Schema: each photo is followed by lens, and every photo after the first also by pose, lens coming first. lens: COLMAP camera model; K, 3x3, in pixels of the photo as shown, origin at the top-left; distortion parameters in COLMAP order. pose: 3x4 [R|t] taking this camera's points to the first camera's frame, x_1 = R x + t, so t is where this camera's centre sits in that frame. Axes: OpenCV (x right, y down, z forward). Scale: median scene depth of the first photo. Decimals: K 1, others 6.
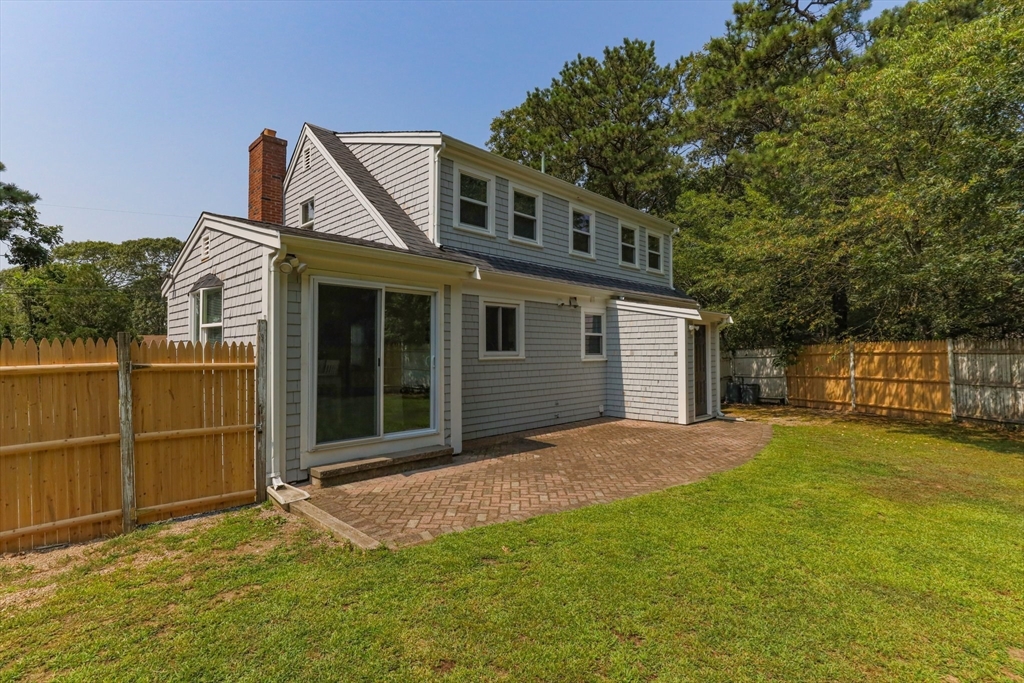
lens RADIAL K [[492.6, 0, 511.1], [0, 492.6, 338.6], [0, 0, 1]] dist [0.001762, 0.000007]
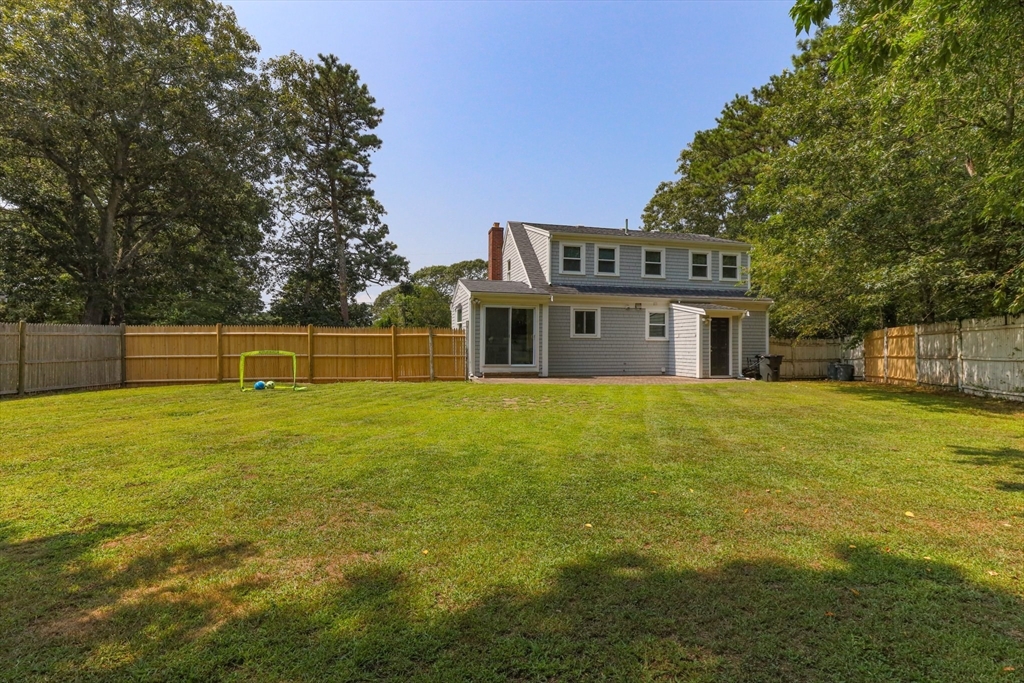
lens RADIAL K [[492.6, 0, 512.7], [0, 492.6, 341.4], [0, 0, 1]] dist [0.001762, 0.000007]
pose [[0.850539, 0.004948, -0.525888, 0.695282], [0.004281, 0.999857, 0.016332, 0.020777], [0.525894, -0.016142, 0.850397, -0.747765]]
